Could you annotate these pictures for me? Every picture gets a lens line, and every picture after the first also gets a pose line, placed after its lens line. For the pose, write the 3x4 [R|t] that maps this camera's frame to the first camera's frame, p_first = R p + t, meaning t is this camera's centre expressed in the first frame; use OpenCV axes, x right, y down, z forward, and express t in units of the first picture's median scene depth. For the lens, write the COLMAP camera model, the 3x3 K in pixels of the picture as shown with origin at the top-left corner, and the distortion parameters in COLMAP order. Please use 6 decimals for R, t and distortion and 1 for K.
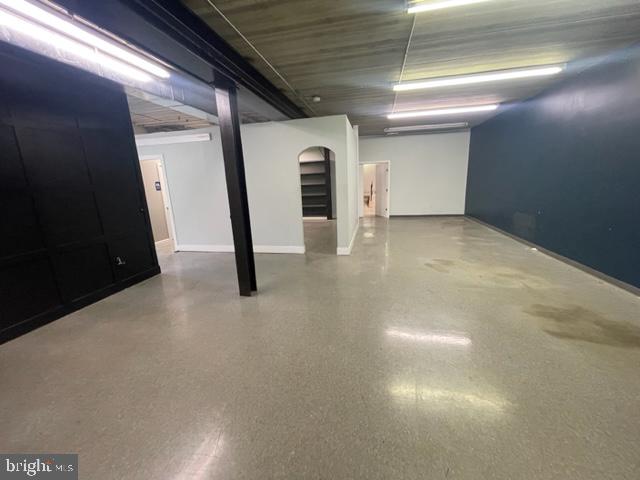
lens RADIAL K [[259.1, 0, 320.0], [0, 259.1, 238.4], [0, 0, 1]] dist [0.001966, 0.000239]
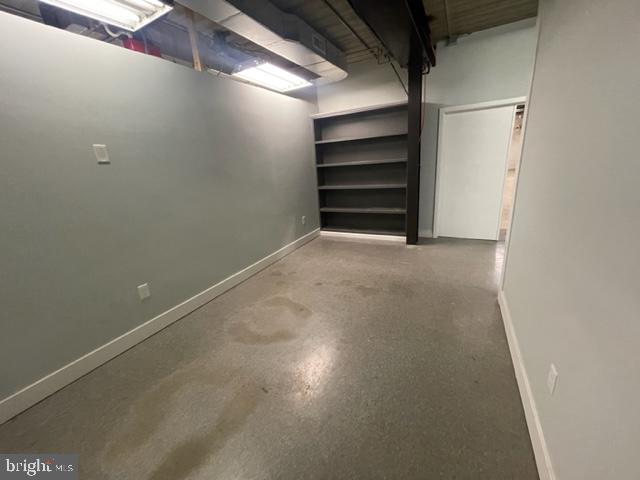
lens RADIAL K [[259.1, 0, 321.0], [0, 259.1, 239.2], [0, 0, 1]] dist [0.001966, 0.000239]
pose [[0.956995, 0.067895, -0.282047, 0.013343], [-0.080146, 0.996266, -0.032114, -0.050571], [0.278814, 0.053338, 0.958863, 0.547907]]
